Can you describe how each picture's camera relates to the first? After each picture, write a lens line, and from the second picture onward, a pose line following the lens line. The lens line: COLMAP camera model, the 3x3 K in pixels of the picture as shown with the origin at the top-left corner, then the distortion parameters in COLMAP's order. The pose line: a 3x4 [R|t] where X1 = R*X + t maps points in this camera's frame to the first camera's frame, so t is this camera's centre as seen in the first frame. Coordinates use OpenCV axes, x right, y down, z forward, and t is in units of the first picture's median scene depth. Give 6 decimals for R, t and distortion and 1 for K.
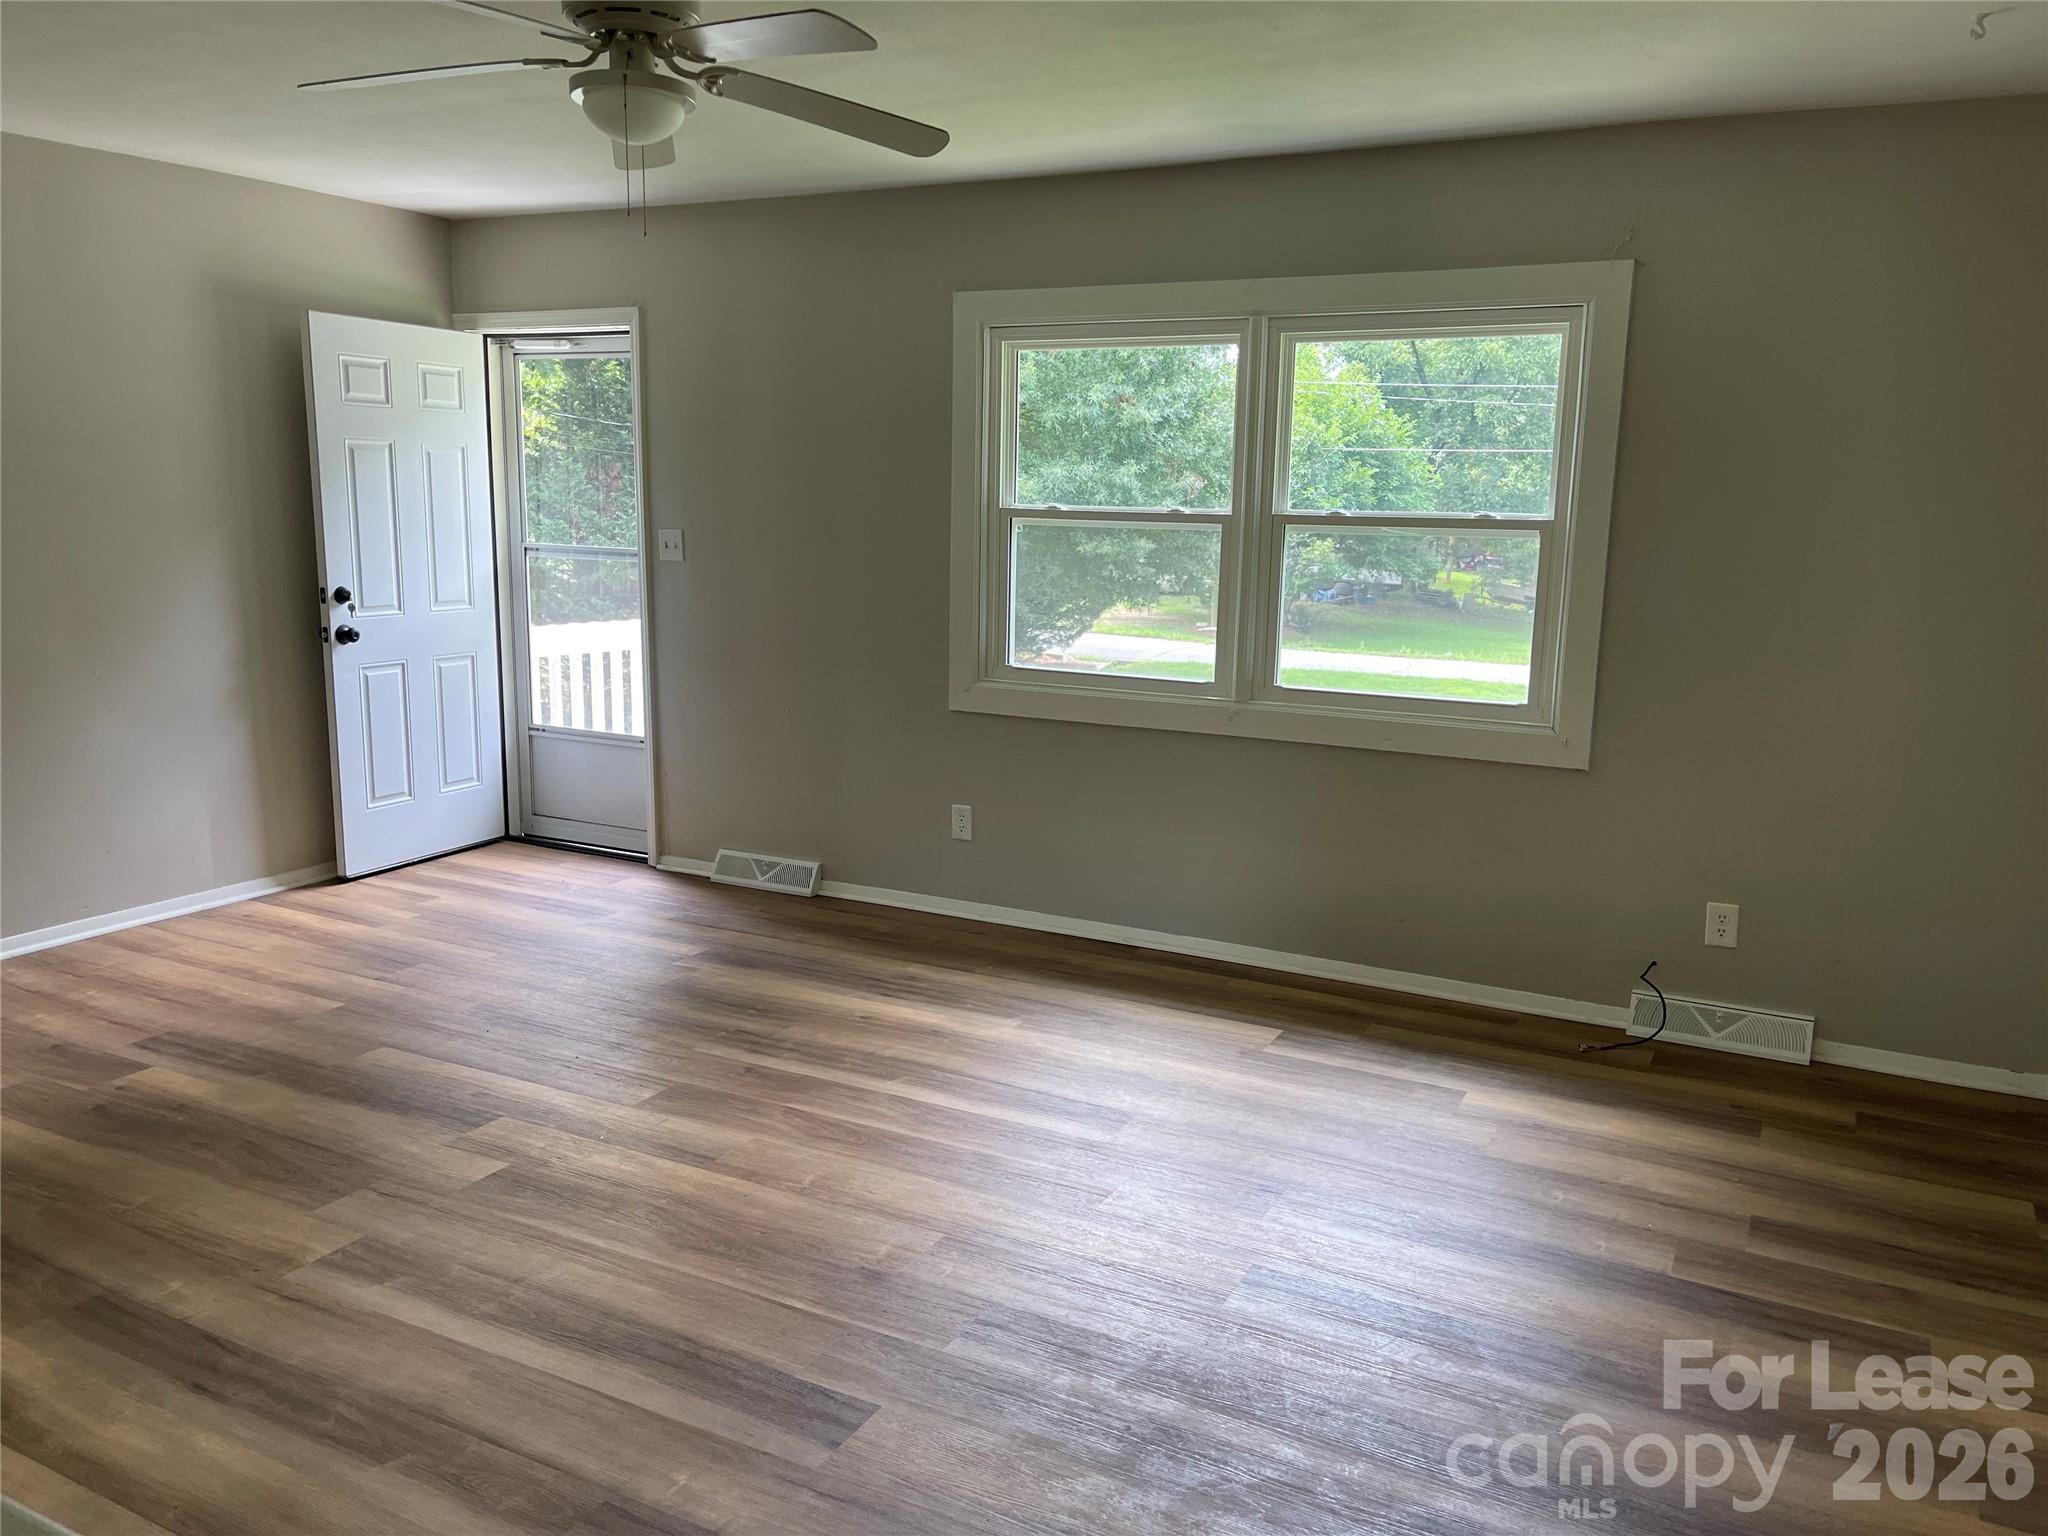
lens RADIAL K [[1552.2, 0, 1032.5], [0, 1552.2, 768.8], [0, 0, 1]] dist [0.044710, -0.039753]
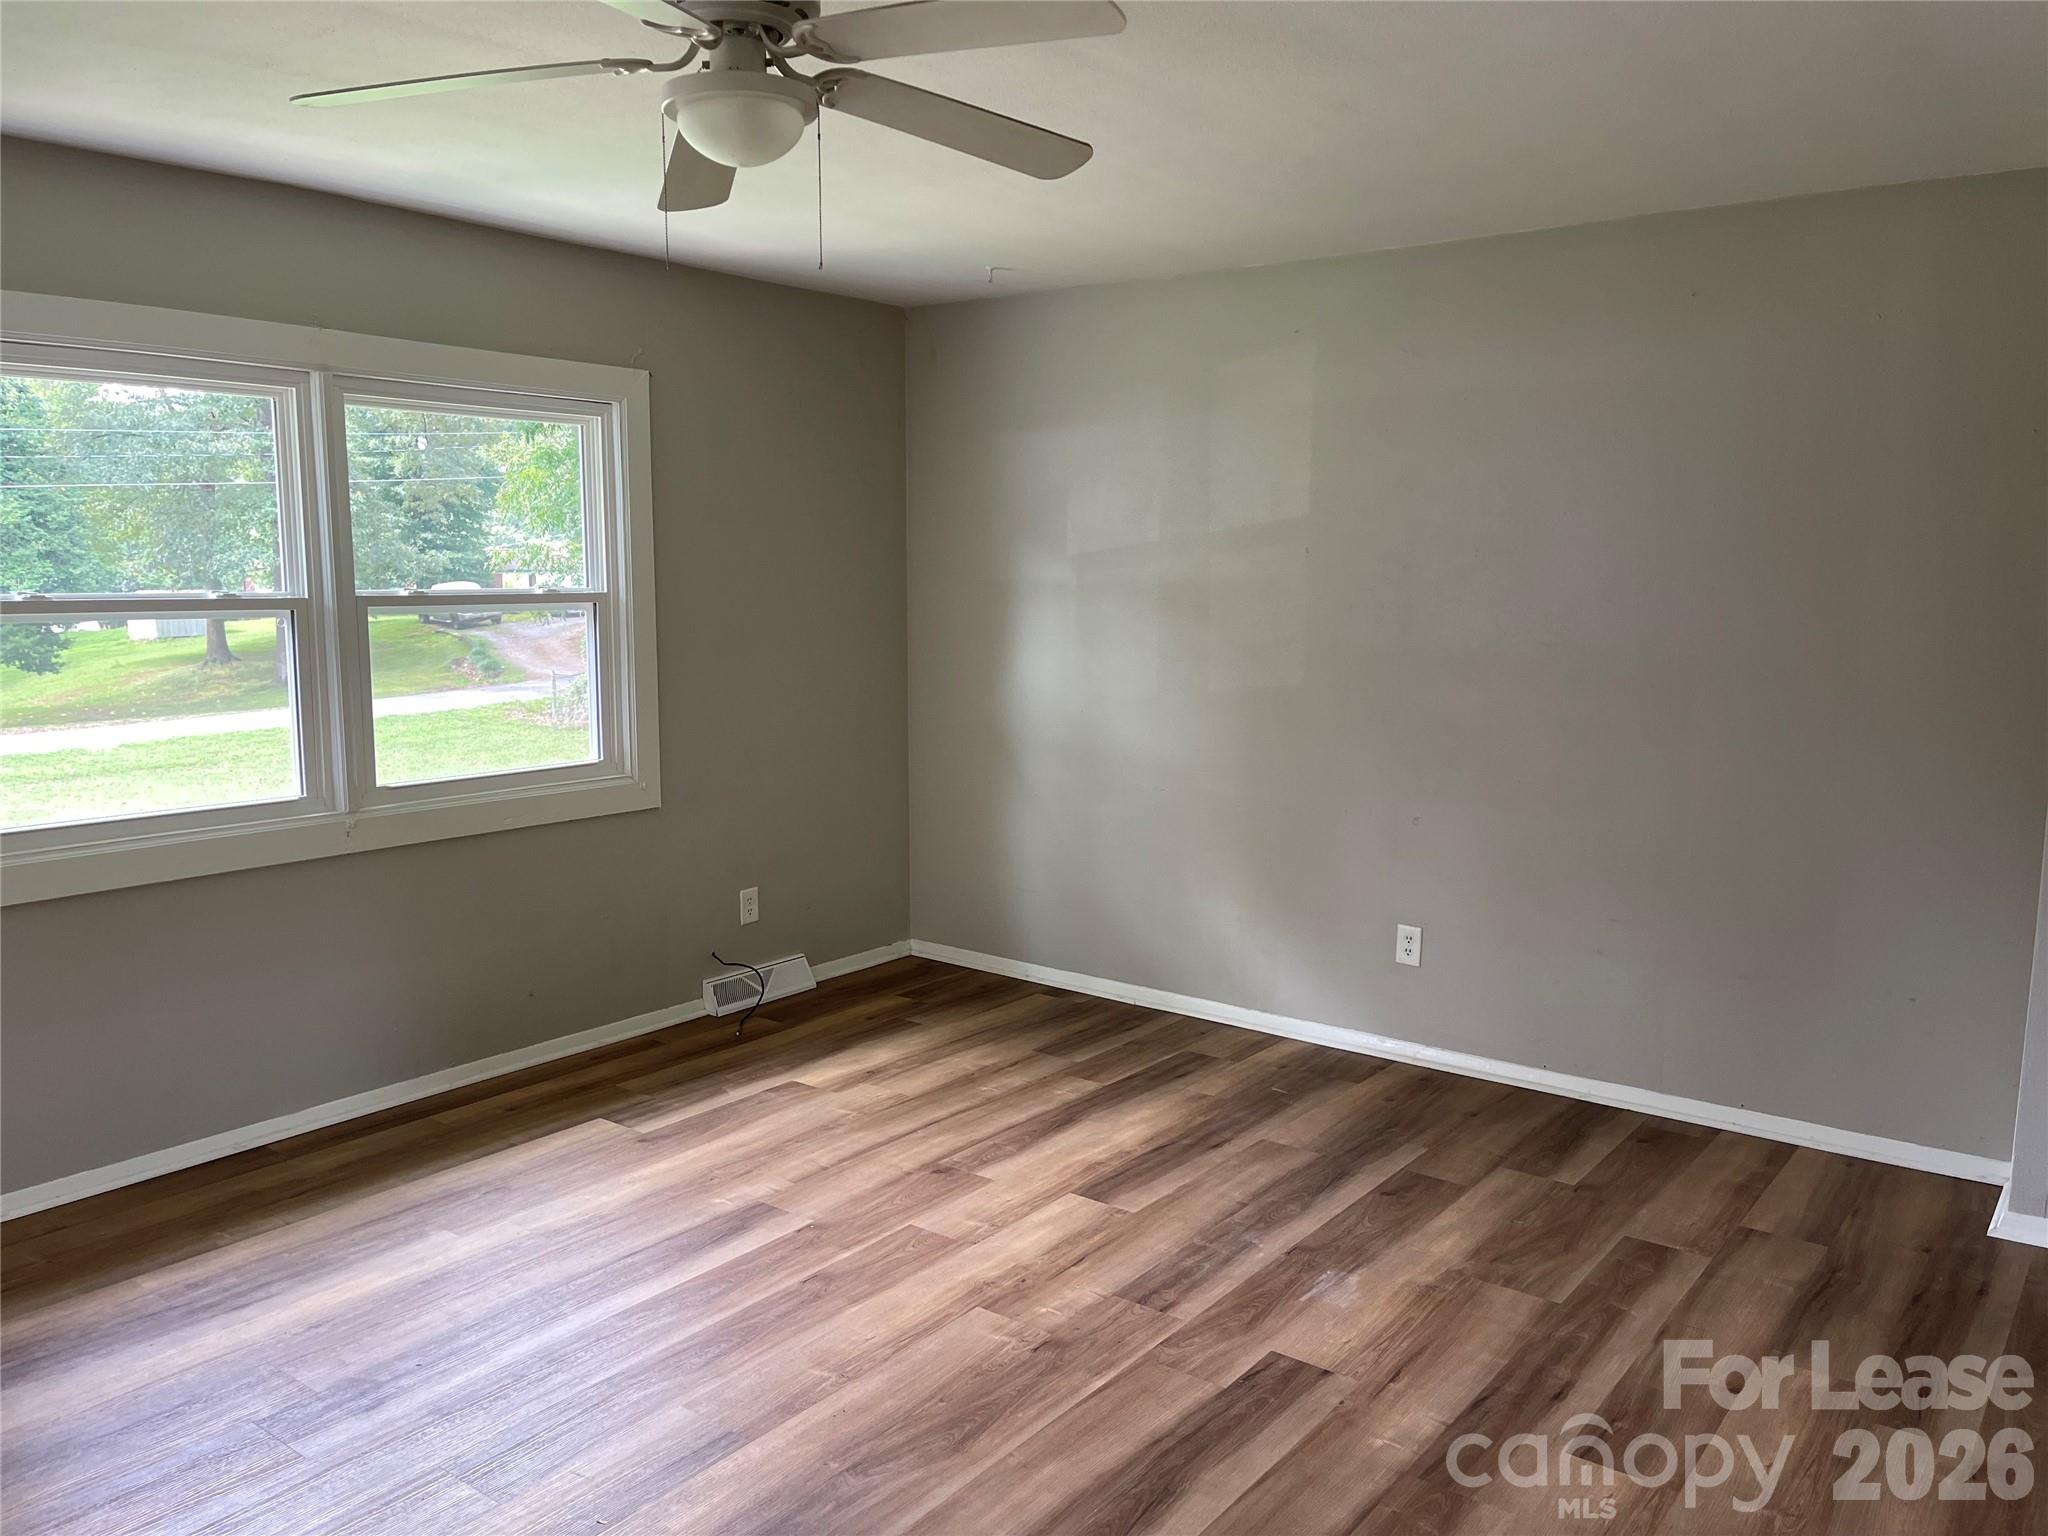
lens RADIAL K [[1552.2, 0, 1024.4], [0, 1552.2, 754.8], [0, 0, 1]] dist [0.044710, -0.039753]
pose [[0.181825, -0.142577, 0.972940, -0.728886], [0.177966, 0.977865, 0.110040, -0.118426], [-0.967092, 0.153142, 0.203174, 0.520247]]
